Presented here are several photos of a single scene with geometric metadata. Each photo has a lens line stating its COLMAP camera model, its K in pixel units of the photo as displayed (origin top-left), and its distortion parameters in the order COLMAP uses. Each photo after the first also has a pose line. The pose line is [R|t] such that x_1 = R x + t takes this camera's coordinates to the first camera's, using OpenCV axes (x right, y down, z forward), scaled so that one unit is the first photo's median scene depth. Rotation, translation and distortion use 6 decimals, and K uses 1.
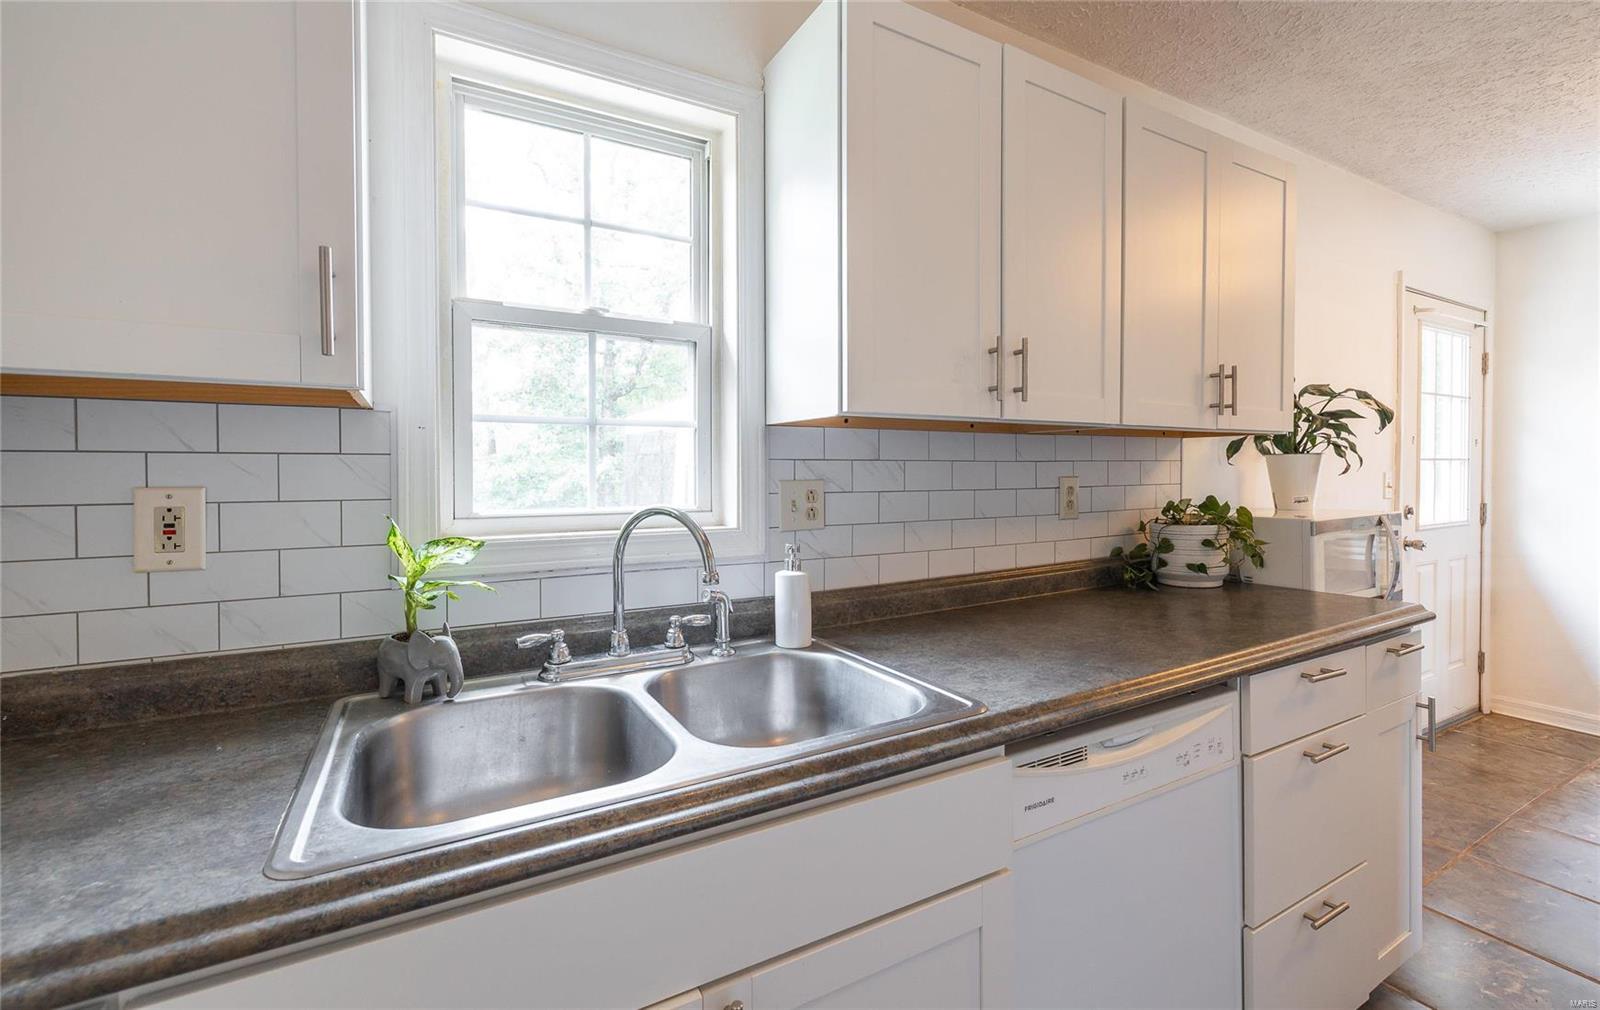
lens RADIAL K [[680.1, 0, 799.8], [0, 680.1, 482.7], [0, 0, 1]] dist [0.000019, -0.000137]
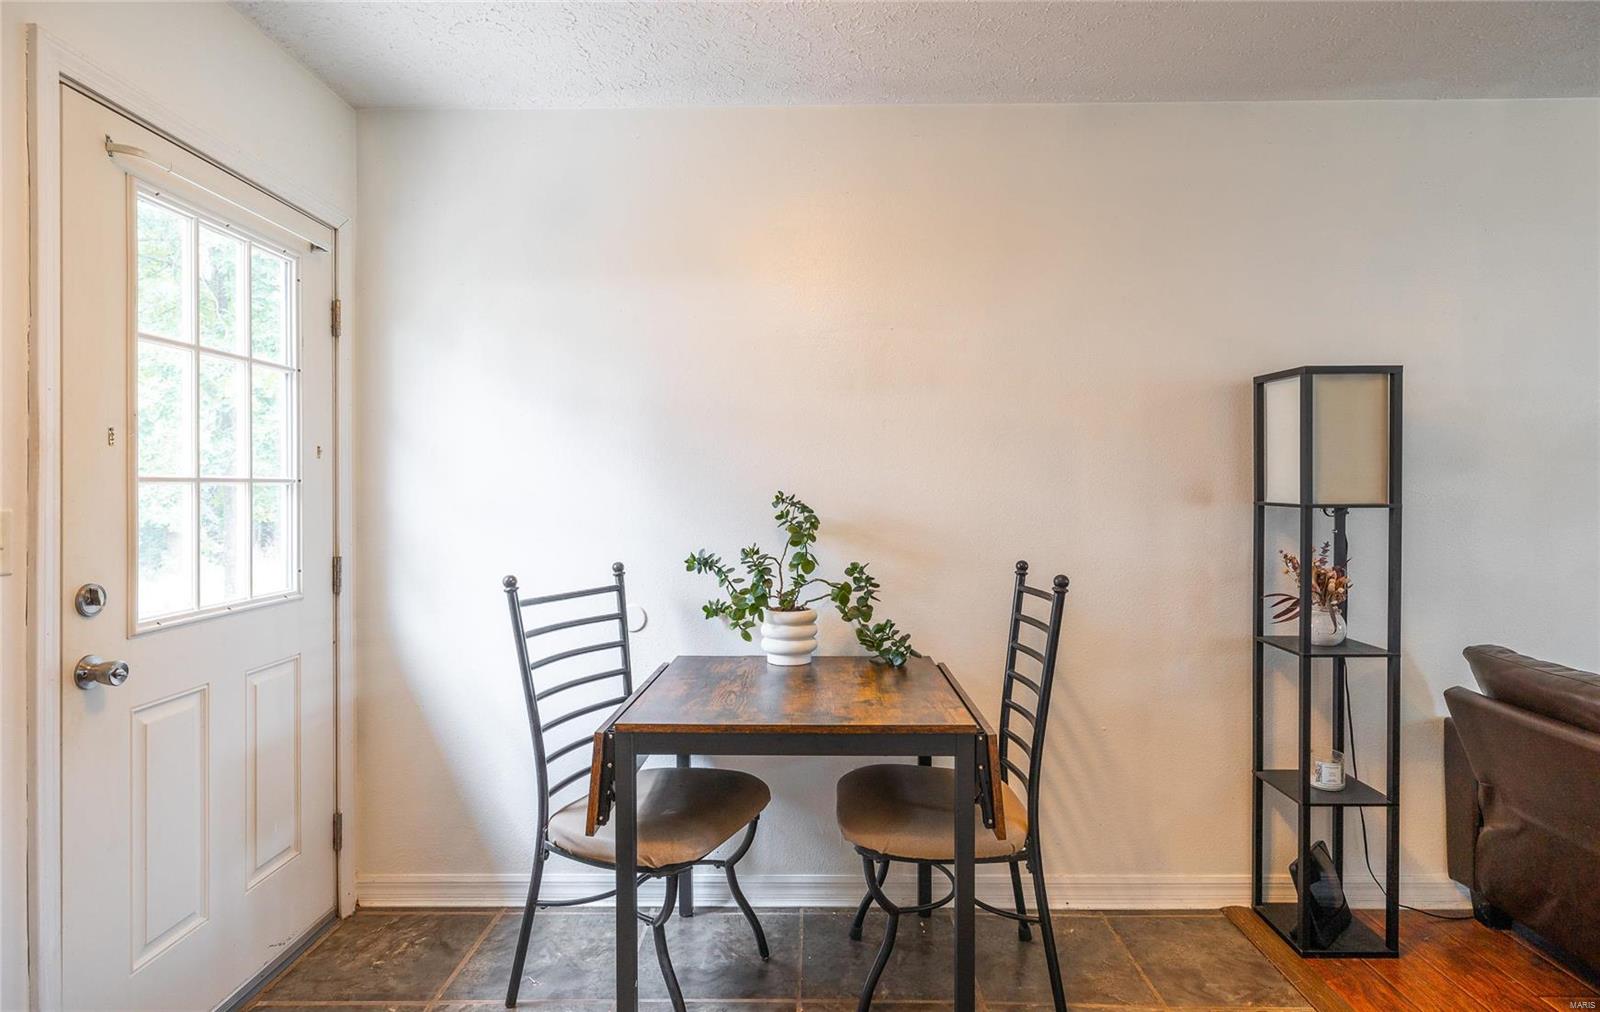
lens RADIAL K [[882.3, 0, 800.0], [0, 882.3, 506.0], [0, 0, 1]] dist [0.001727, 0.000213]
pose [[0.495556, -0.014021, 0.868463, 0.562361], [0.017620, 0.999826, 0.006088, -0.011465], [-0.868397, 0.012285, 0.495717, 0.288159]]
